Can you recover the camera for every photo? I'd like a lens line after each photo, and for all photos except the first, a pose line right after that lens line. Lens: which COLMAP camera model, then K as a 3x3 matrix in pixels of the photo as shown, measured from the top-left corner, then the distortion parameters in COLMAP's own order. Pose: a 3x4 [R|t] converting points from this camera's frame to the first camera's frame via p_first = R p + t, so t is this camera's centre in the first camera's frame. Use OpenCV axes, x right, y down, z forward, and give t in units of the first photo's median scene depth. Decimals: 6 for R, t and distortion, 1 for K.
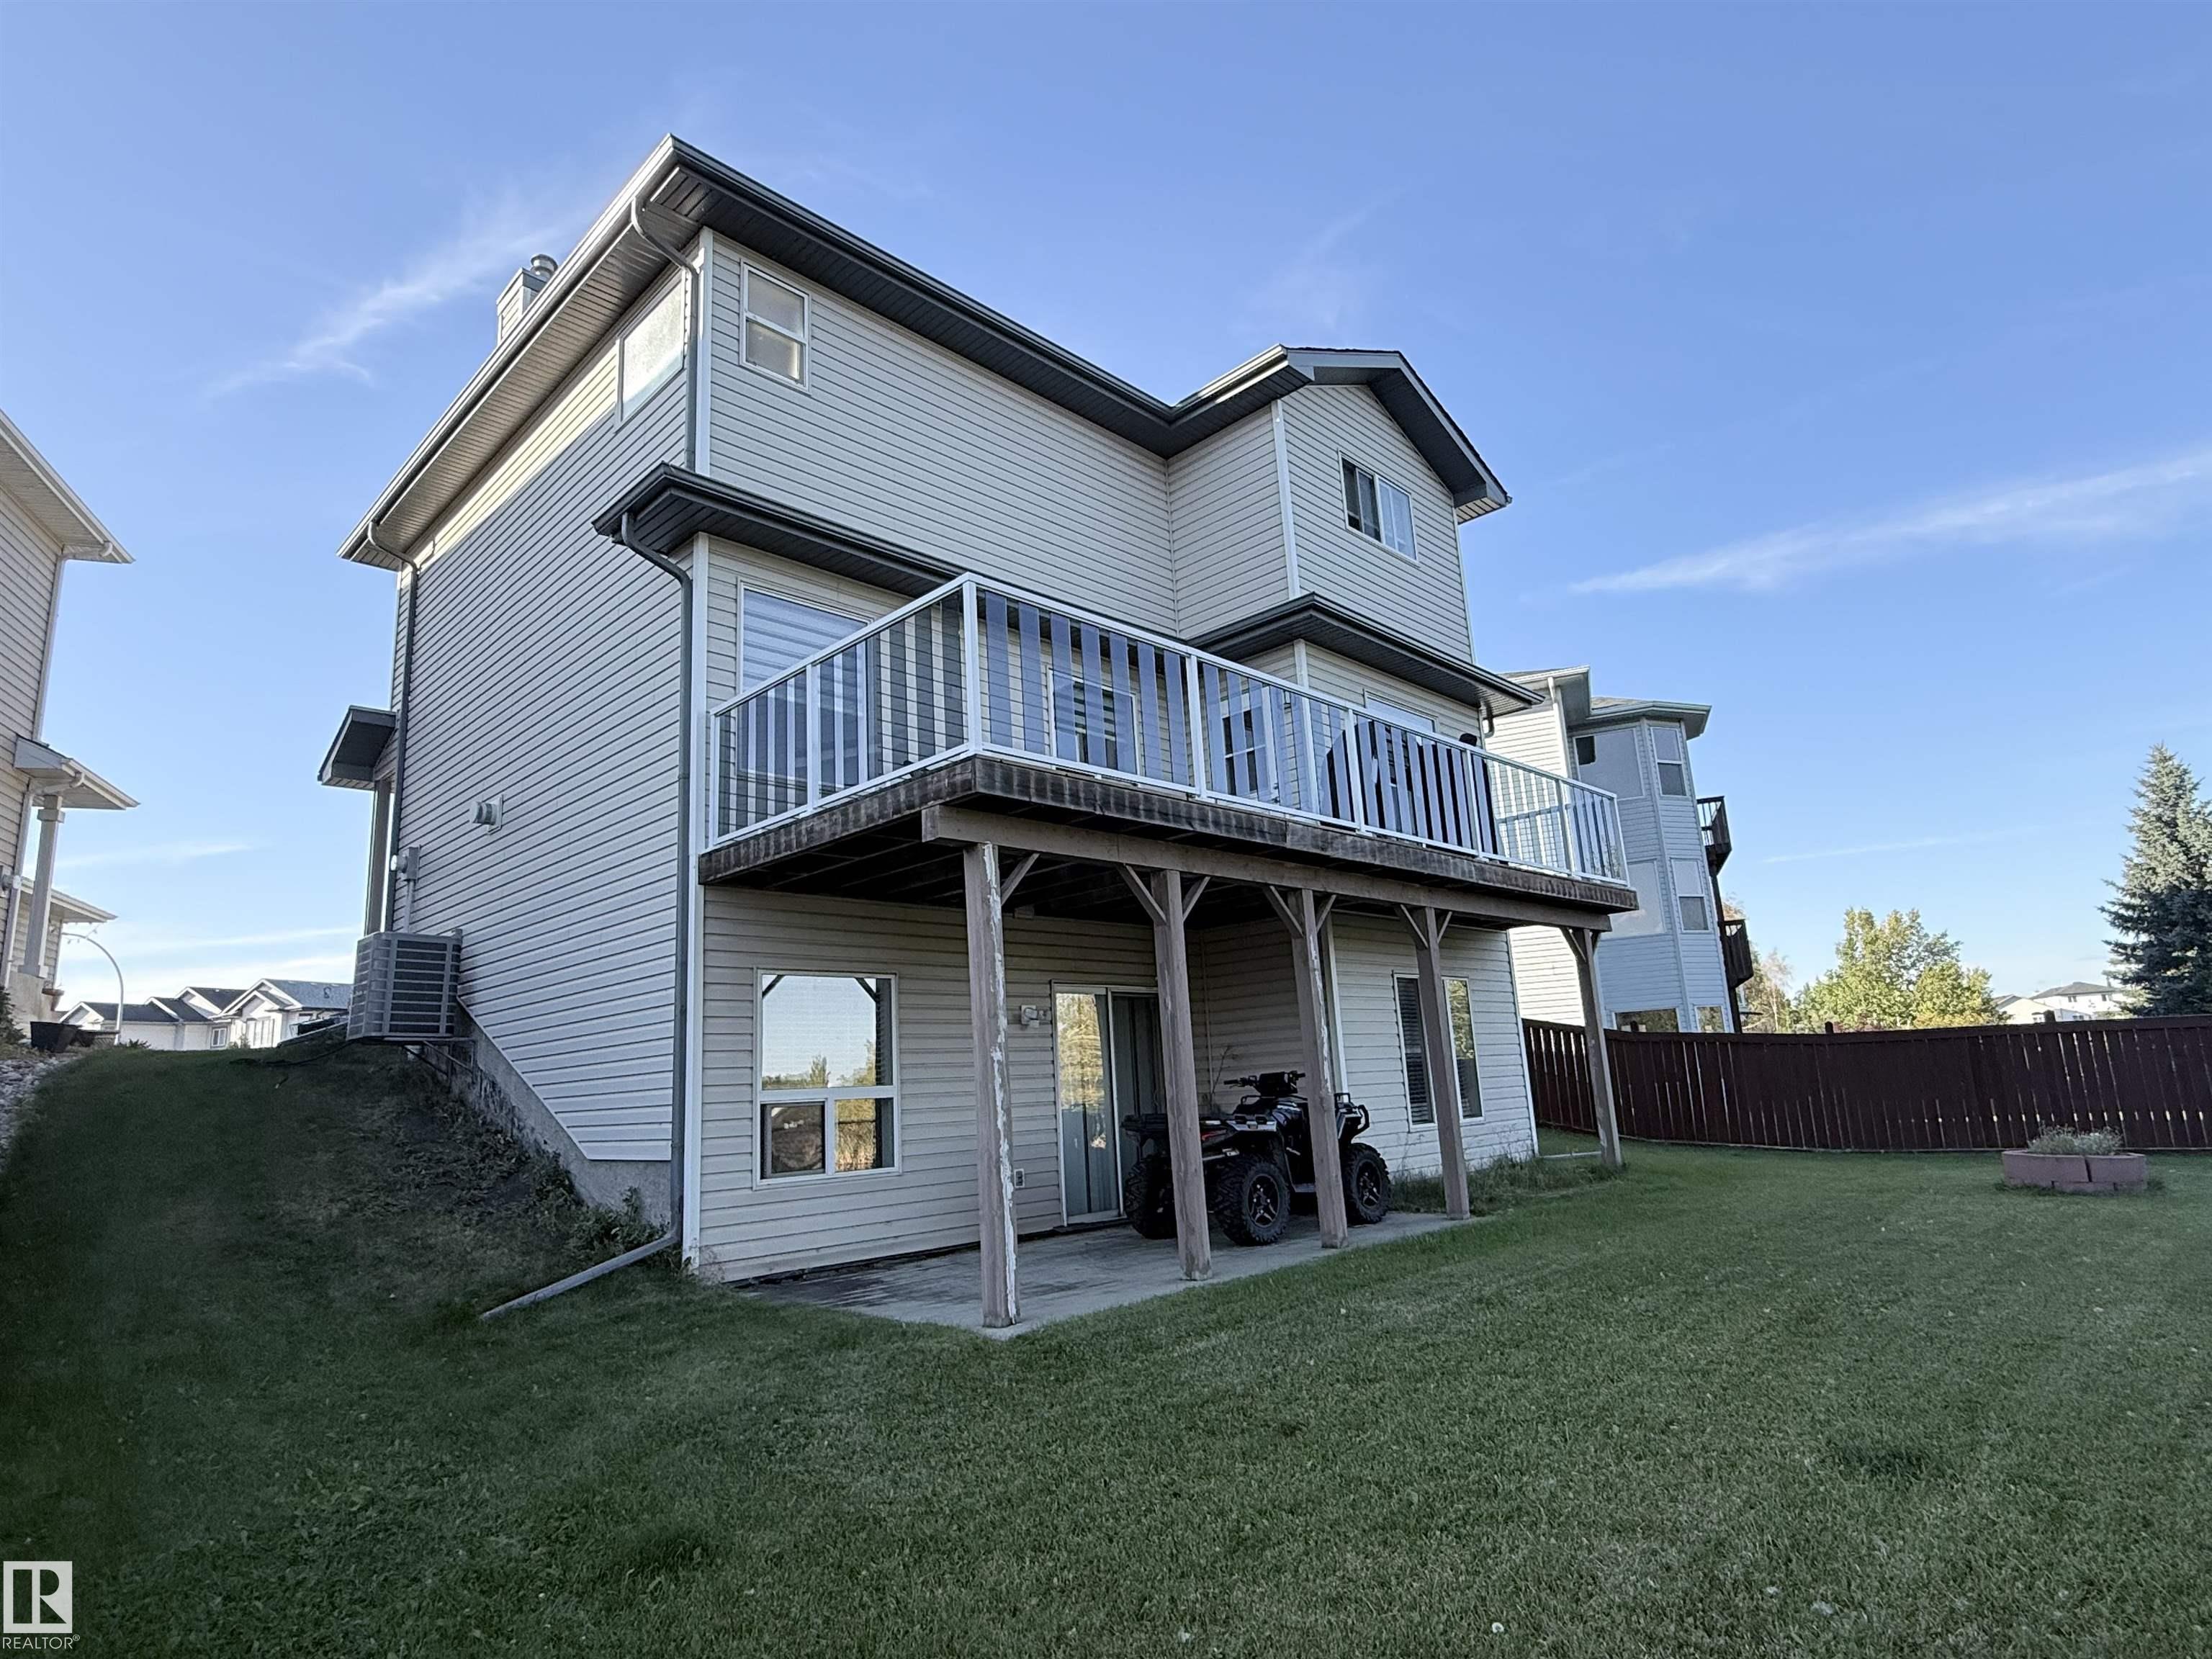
lens RADIAL K [[1192.9, 0, 1106.0], [0, 1192.9, 829.5], [0, 0, 1]] dist [0.001722, 0.000075]
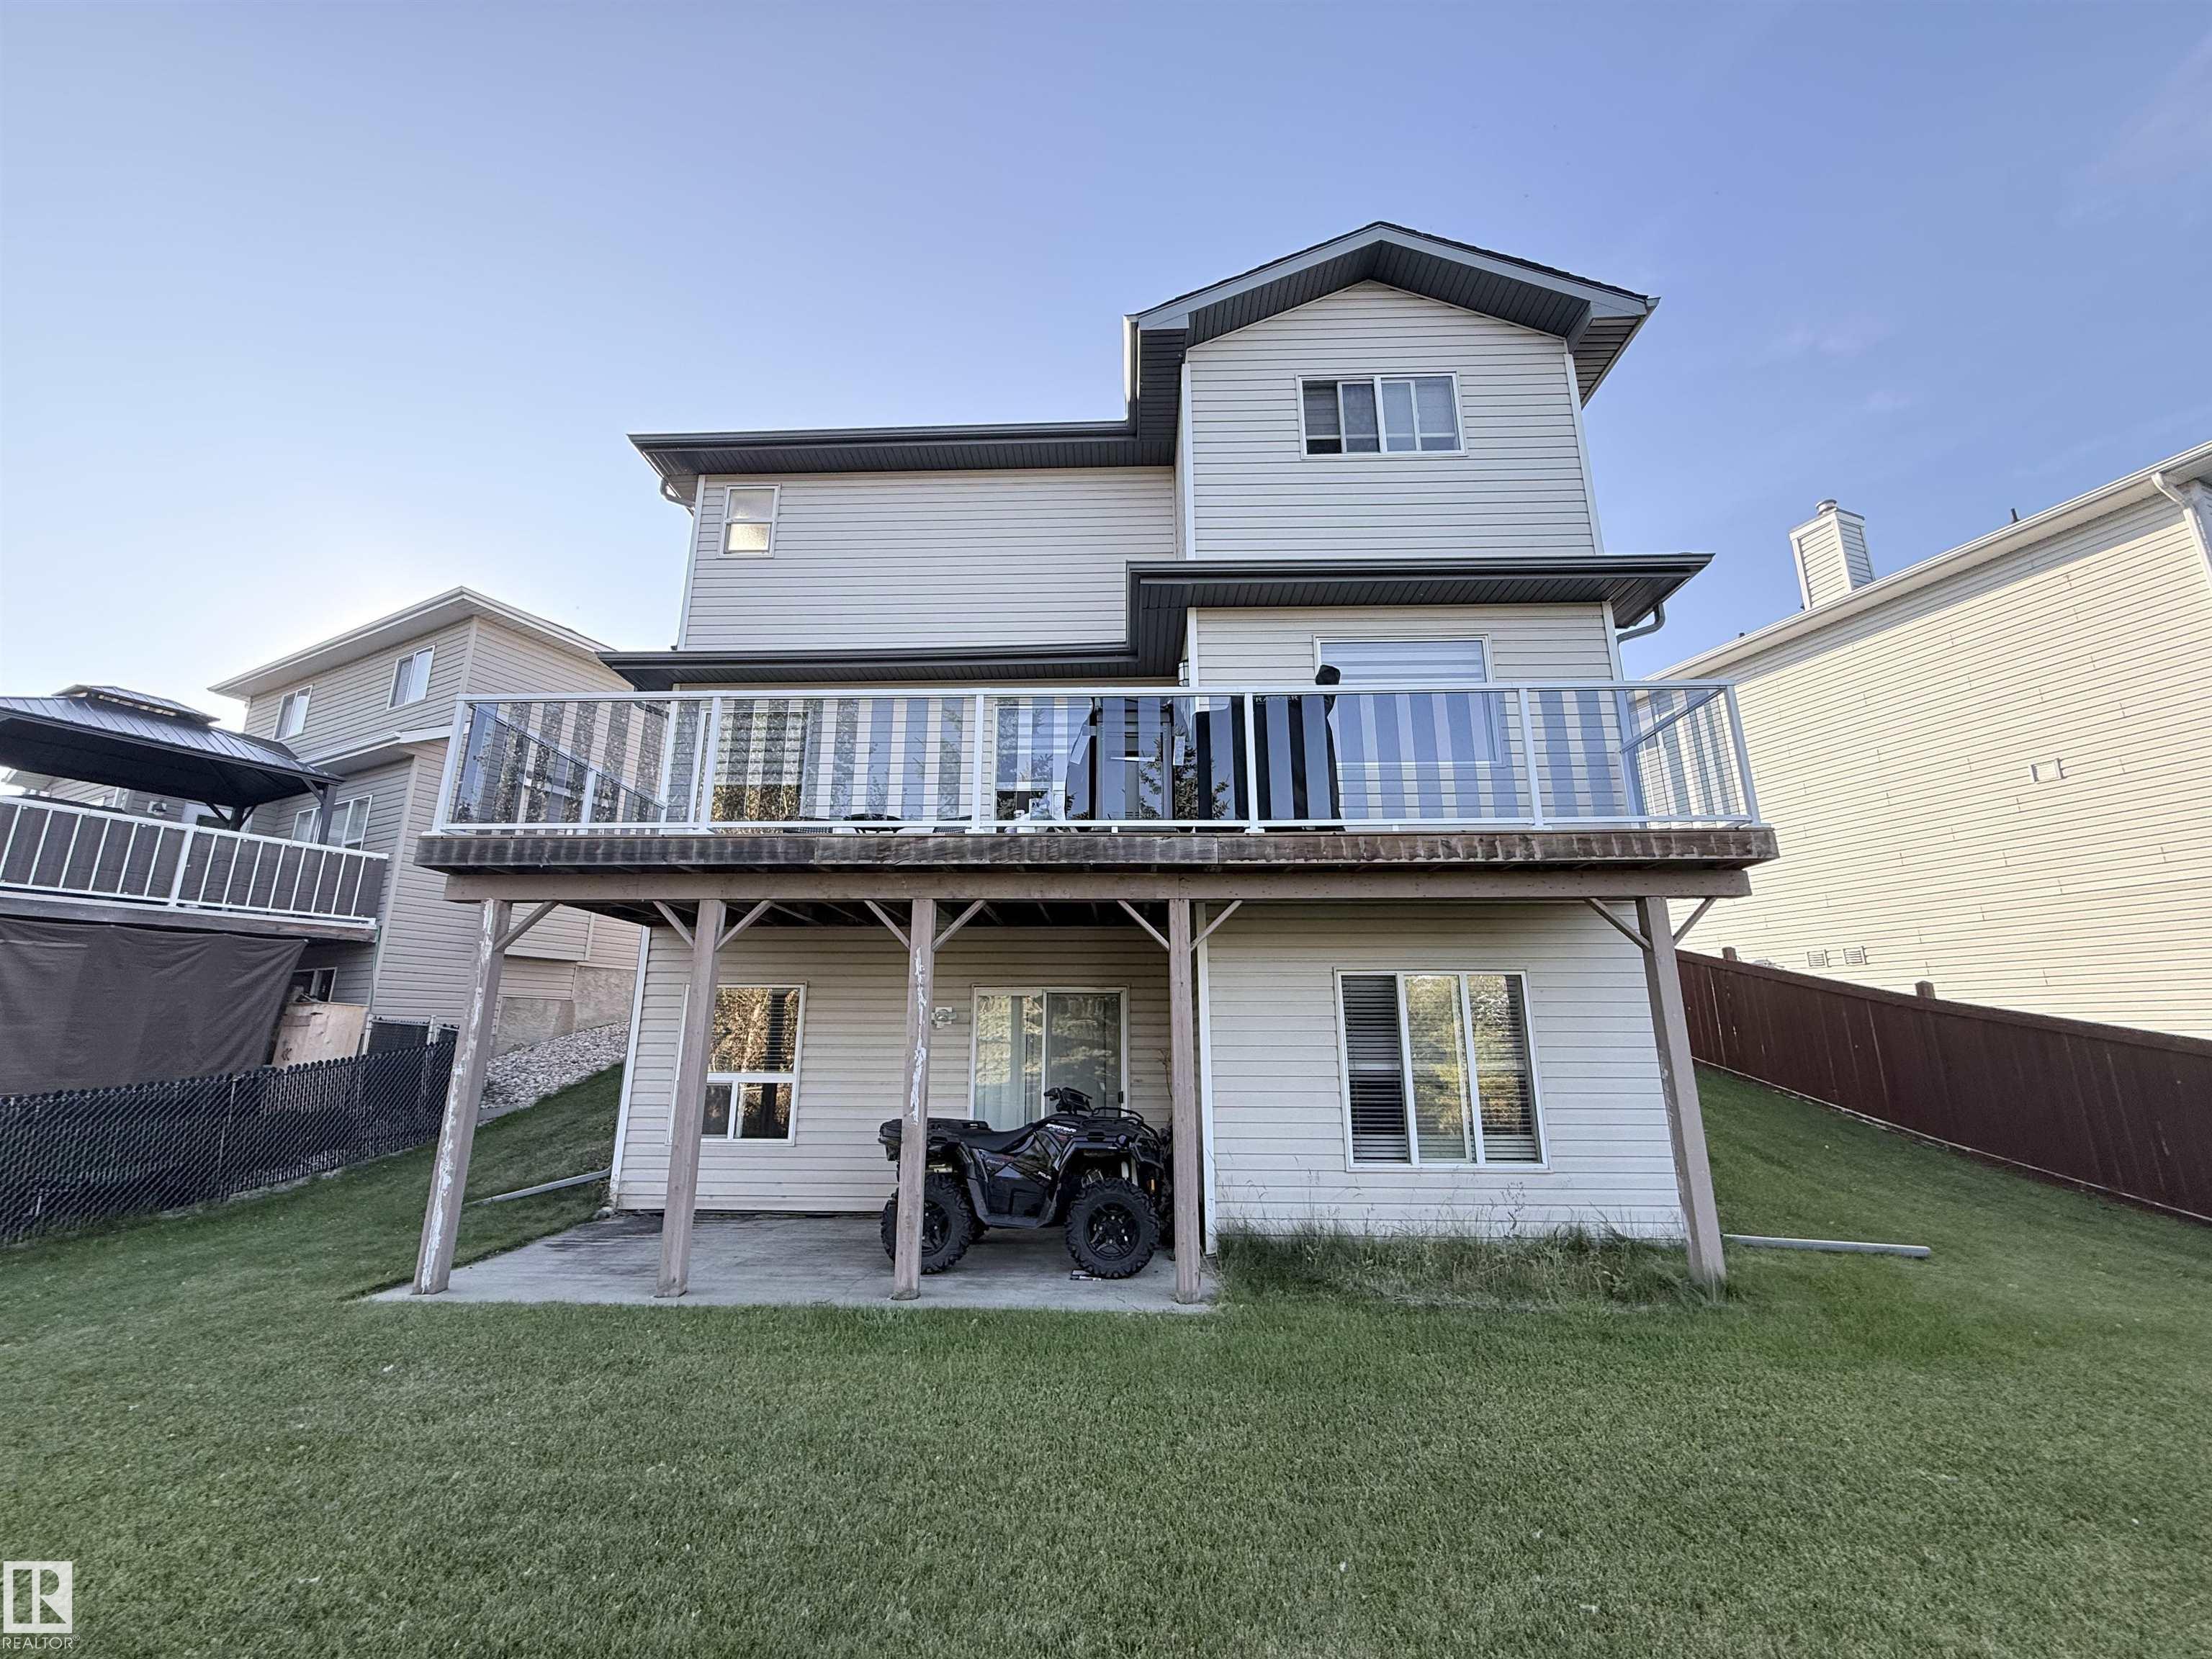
lens RADIAL K [[879.2, 0, 1098.5], [0, 879.2, 830.2], [0, 0, 1]] dist [-0.002781, 0.000676]
pose [[0.682259, -0.122778, -0.720727, 0.584653], [0.119934, 0.991239, -0.055328, 0.039533], [0.721206, -0.048692, 0.691007, 0.476513]]
